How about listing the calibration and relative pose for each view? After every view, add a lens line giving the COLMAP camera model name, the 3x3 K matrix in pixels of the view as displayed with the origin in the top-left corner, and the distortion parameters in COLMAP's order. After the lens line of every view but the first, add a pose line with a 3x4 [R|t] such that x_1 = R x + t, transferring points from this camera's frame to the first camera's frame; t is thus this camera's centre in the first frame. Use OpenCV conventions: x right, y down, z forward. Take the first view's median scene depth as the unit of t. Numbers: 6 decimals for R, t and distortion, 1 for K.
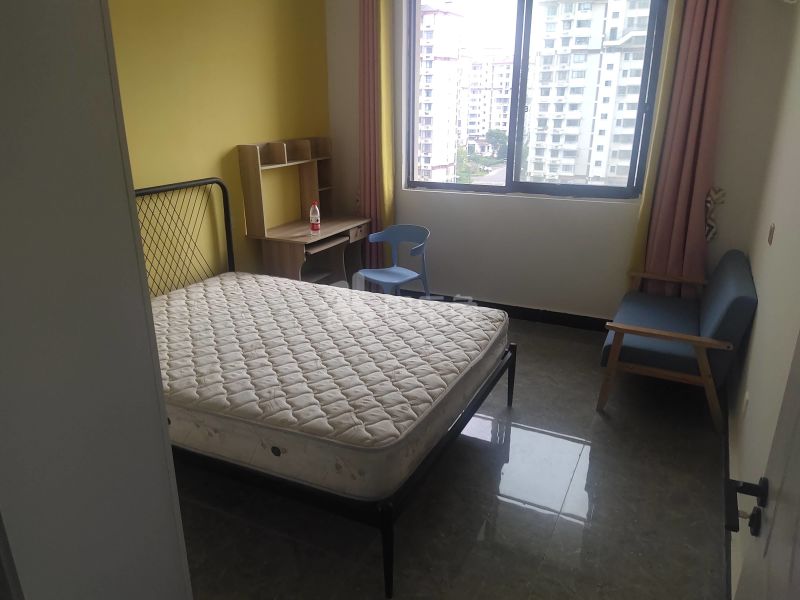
lens RADIAL K [[595.8, 0, 400.0], [0, 595.8, 300.0], [0, 0, 1]] dist [0.083309, -0.077350]
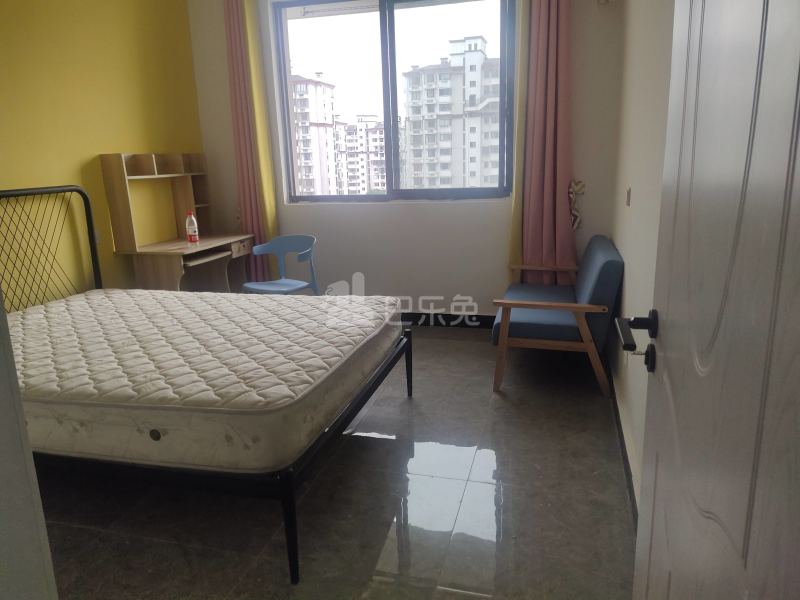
lens RADIAL K [[590.5, 0, 400.0], [0, 590.5, 300.0], [0, 0, 1]] dist [0.123453, -0.192851]
pose [[0.980599, -0.074296, 0.181399, 0.001224], [0.091445, 0.991908, -0.088074, 0.099959], [-0.173387, 0.102954, 0.979458, 0.027789]]
